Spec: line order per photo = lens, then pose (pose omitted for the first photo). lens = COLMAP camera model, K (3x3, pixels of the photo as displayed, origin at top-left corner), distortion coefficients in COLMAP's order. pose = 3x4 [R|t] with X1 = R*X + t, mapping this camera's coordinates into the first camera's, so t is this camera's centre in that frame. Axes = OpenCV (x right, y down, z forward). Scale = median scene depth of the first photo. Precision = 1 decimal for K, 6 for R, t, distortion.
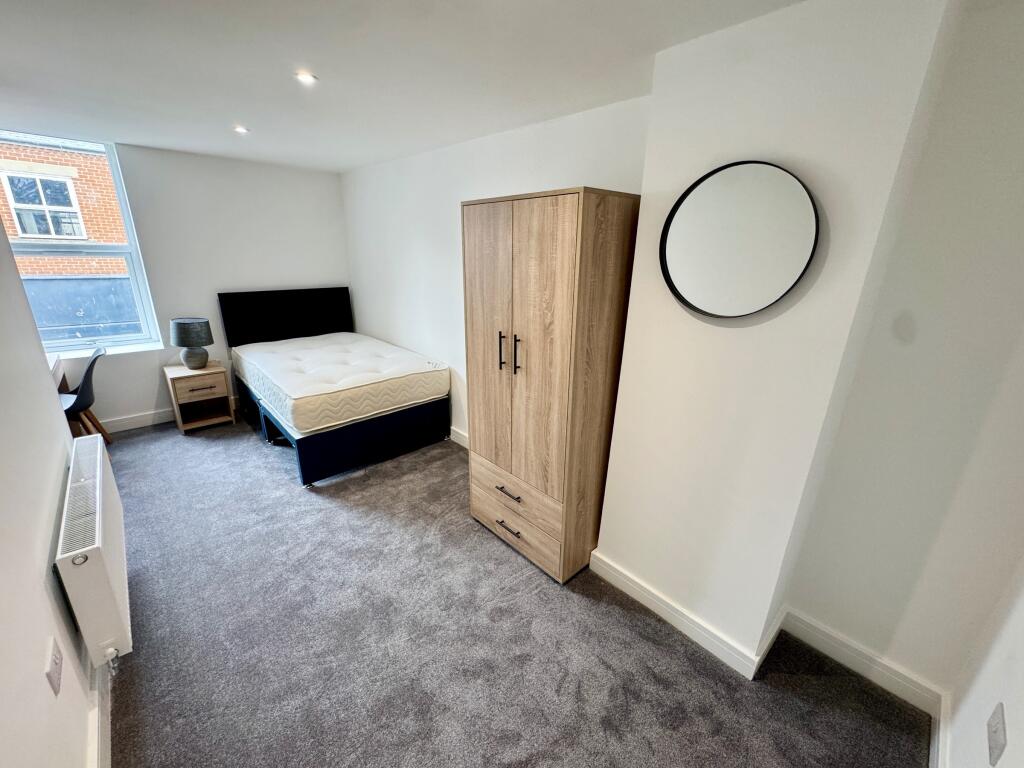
lens RADIAL K [[409.5, 0, 511.7], [0, 409.5, 382.9], [0, 0, 1]] dist [-0.002773, 0.000180]
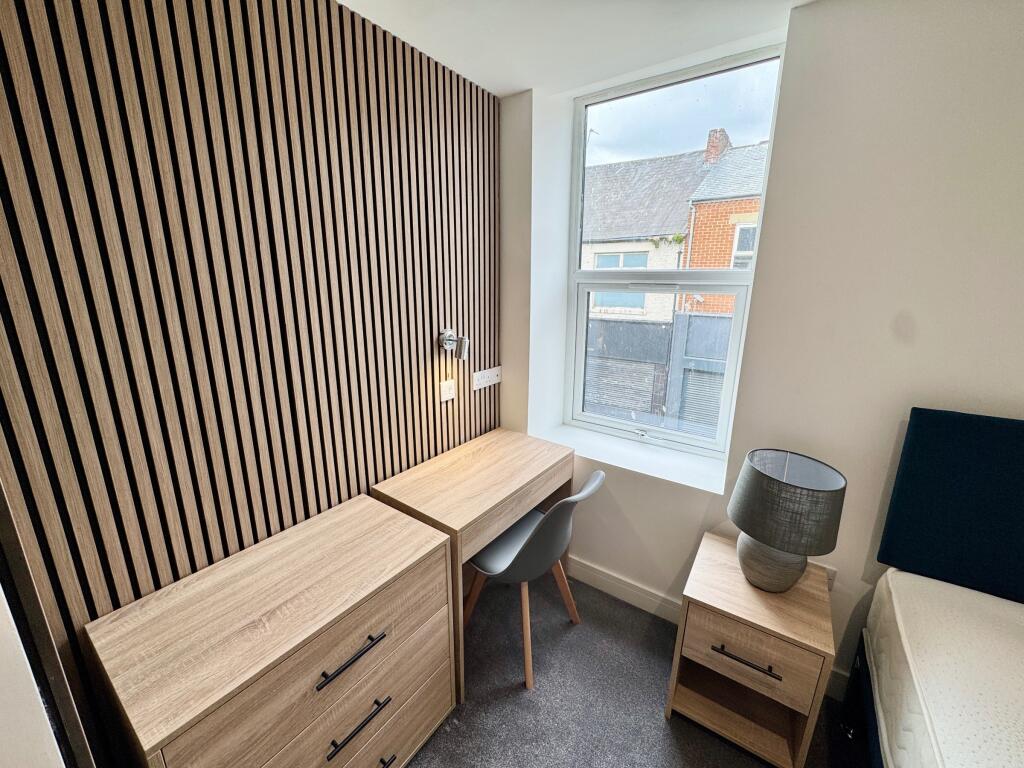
lens RADIAL K [[409.5, 0, 511.7], [0, 409.5, 382.9], [0, 0, 1]] dist [-0.002773, 0.000180]
pose [[0.198334, 0.211851, -0.956965, -0.510102], [-0.301214, 0.942286, 0.146174, -0.201323], [0.932702, 0.259260, 0.250700, 0.661371]]
